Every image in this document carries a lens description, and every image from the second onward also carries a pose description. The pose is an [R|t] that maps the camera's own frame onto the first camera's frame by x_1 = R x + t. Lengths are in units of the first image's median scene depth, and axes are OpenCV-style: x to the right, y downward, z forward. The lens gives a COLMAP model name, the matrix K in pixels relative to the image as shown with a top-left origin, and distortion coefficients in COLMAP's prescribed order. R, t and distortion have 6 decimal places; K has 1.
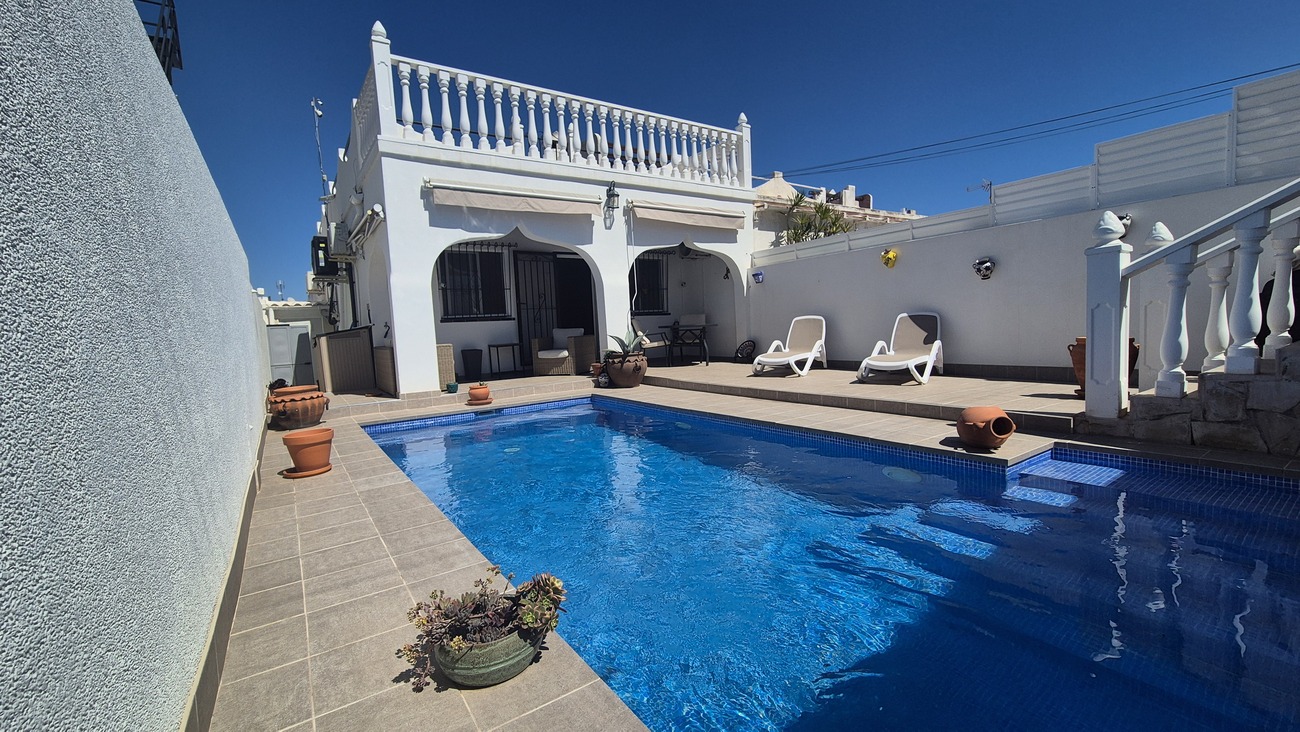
lens RADIAL K [[534.7, 0, 652.3], [0, 534.7, 368.9], [0, 0, 1]] dist [-0.002876, 0.000672]
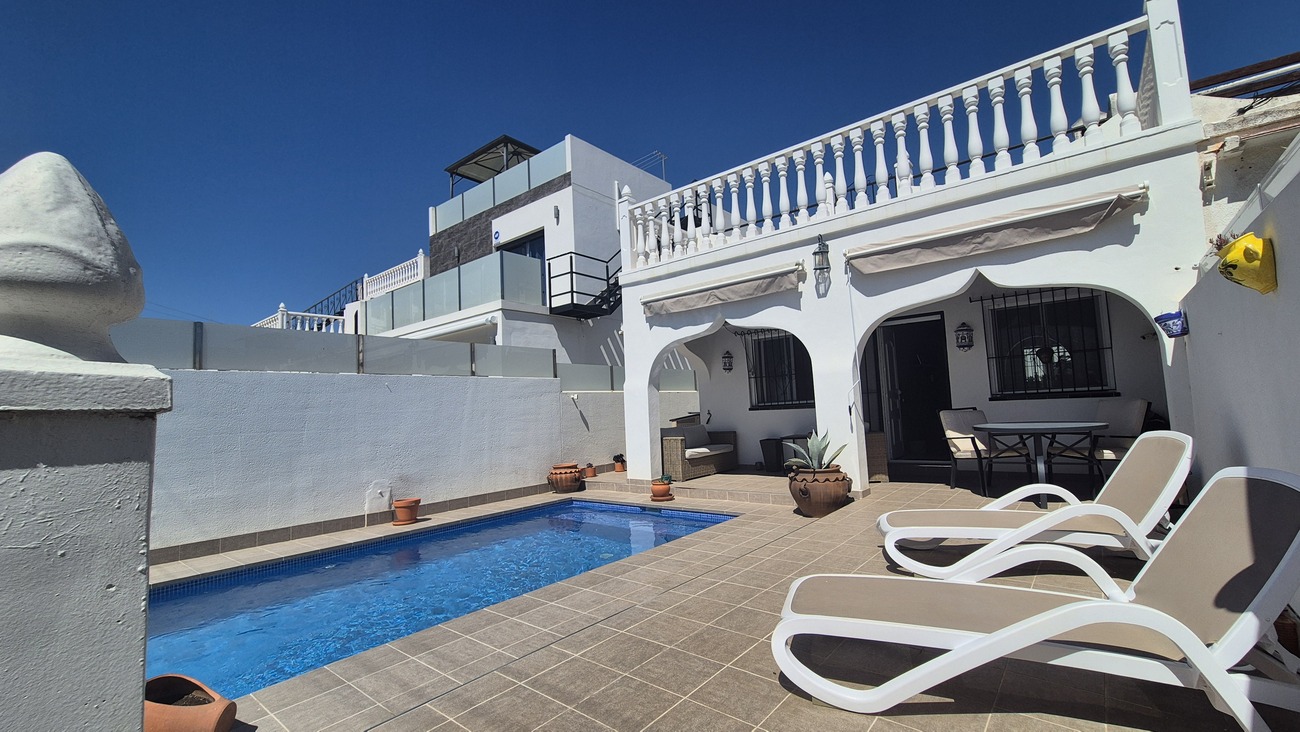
lens RADIAL K [[560.3, 0, 646.3], [0, 560.3, 363.7], [0, 0, 1]] dist [-0.000762, 0.000160]
pose [[0.257409, -0.040417, -0.965457, 0.593591], [-0.037252, 0.997967, -0.051710, -0.113452], [0.965584, 0.049276, 0.255380, 0.542718]]
